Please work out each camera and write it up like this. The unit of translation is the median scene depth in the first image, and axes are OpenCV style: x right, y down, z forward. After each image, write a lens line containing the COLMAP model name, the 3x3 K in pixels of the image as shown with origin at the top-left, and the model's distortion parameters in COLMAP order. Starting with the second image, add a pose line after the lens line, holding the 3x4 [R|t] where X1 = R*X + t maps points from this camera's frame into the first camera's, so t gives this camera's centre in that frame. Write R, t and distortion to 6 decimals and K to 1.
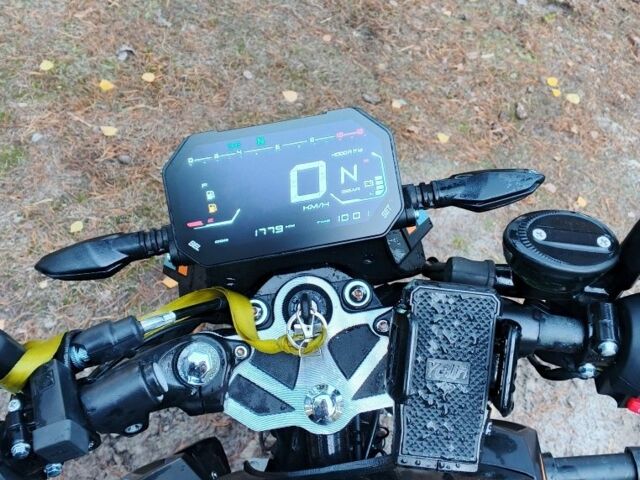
lens RADIAL K [[671.8, 0, 321.4], [0, 671.8, 262.0], [0, 0, 1]] dist [0.184187, -0.483499]
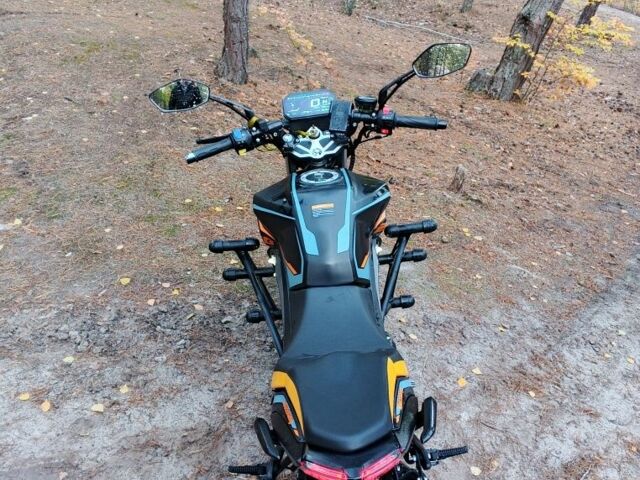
lens RADIAL K [[671.8, 0, 321.4], [0, 671.8, 262.0], [0, 0, 1]] dist [0.184187, -0.483499]
pose [[0.999247, 0.001398, -0.038787, 0.051889], [-0.018154, 0.900126, -0.435251, 0.711196], [0.034304, 0.435627, 0.899473, -0.654004]]
